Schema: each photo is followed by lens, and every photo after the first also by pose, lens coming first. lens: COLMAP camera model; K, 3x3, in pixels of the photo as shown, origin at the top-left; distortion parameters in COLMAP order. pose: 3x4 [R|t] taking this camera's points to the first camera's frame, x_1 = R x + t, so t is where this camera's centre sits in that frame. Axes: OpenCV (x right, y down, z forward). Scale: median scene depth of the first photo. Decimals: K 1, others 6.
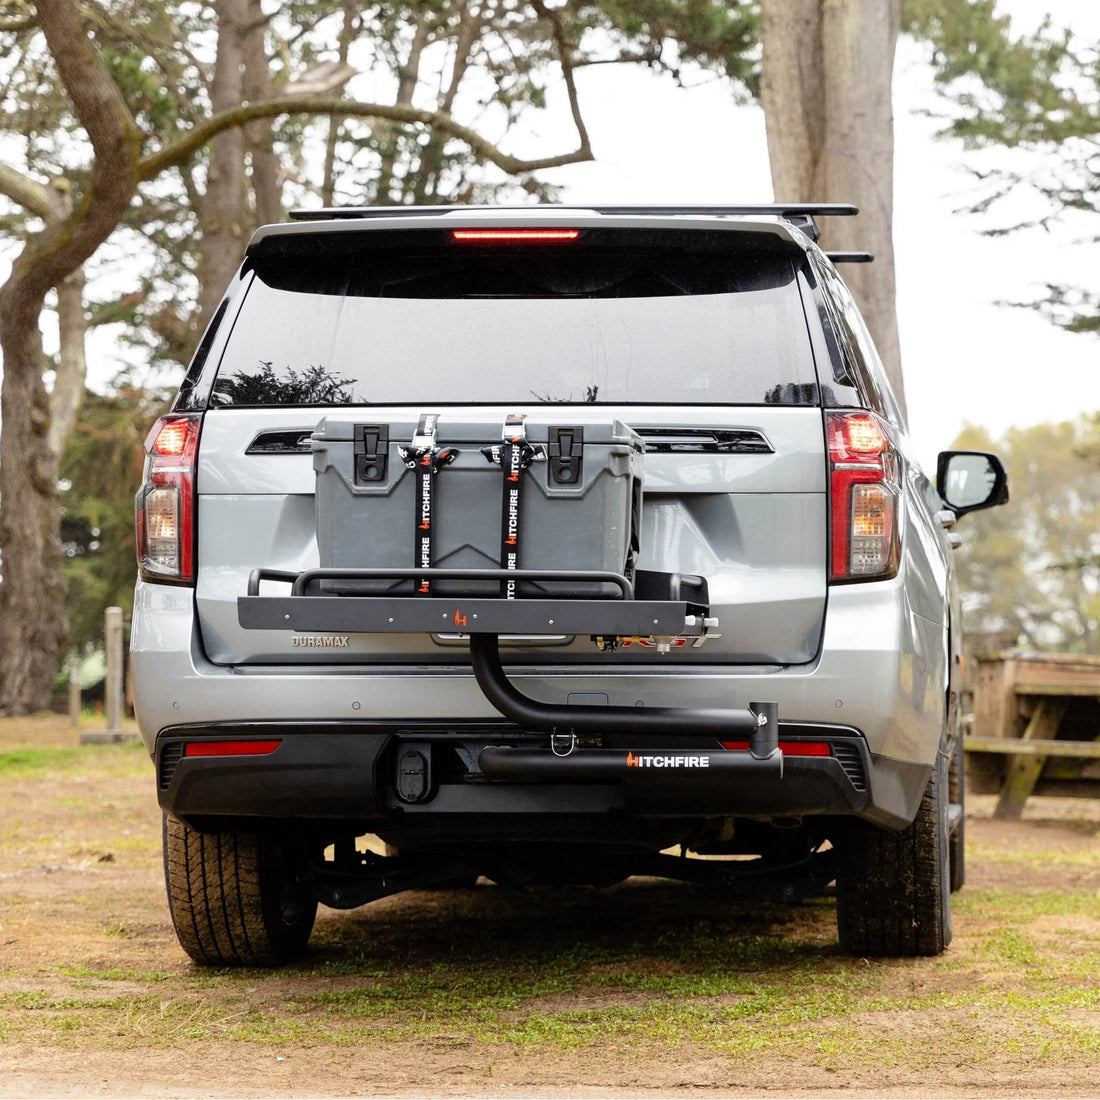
lens RADIAL K [[3682.8, 0, 550.0], [0, 3682.8, 550.0], [0, 0, 1]] dist [-0.053556, 1.642001]
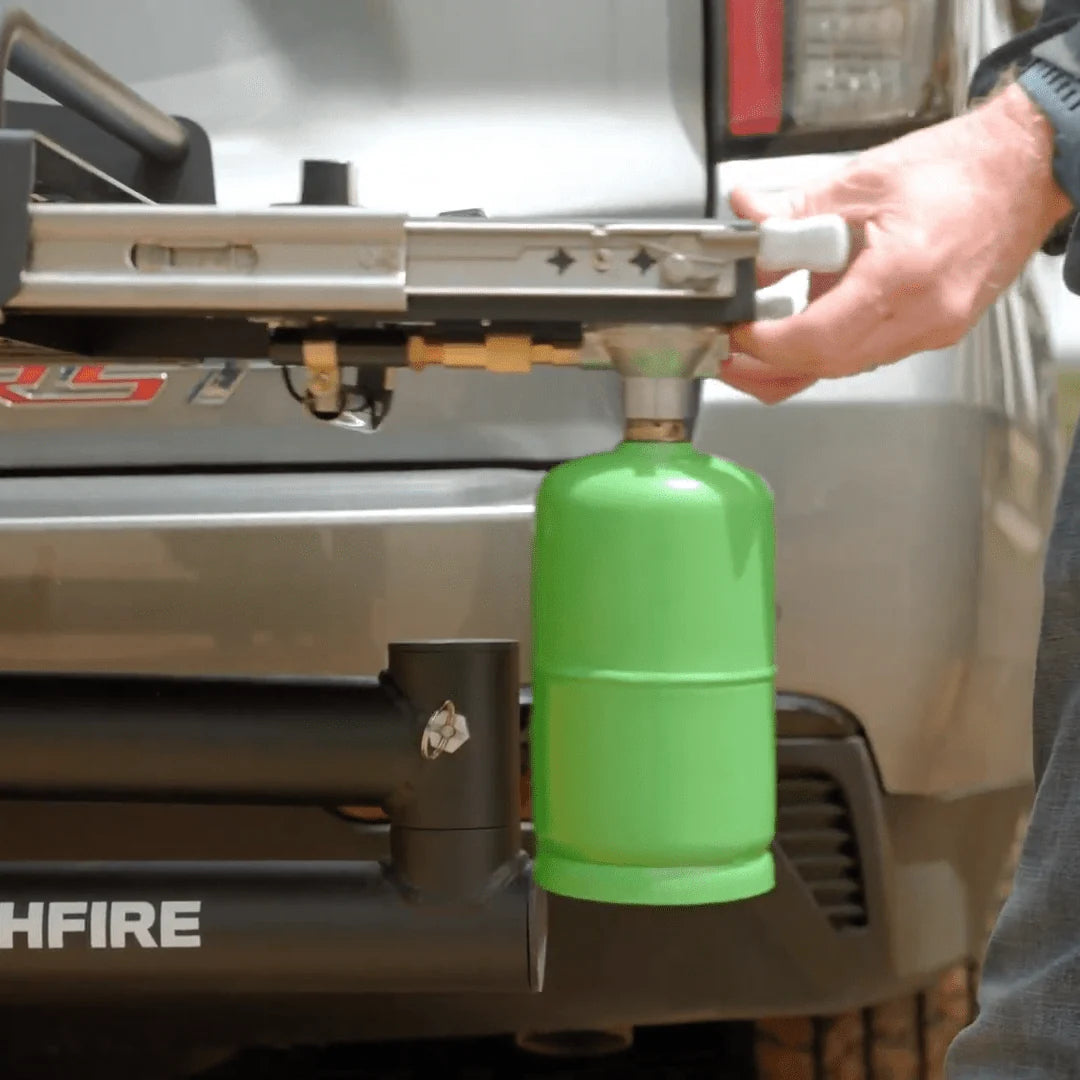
lens RADIAL K [[3615.8, 0, 540.0], [0, 3615.8, 540.0], [0, 0, 1]] dist [-0.053556, 1.642001]
pose [[0.999054, -0.025775, 0.035035, 0.053870], [0.023699, 0.998009, 0.058452, 0.021246], [-0.036472, -0.057566, 0.997675, 0.746289]]
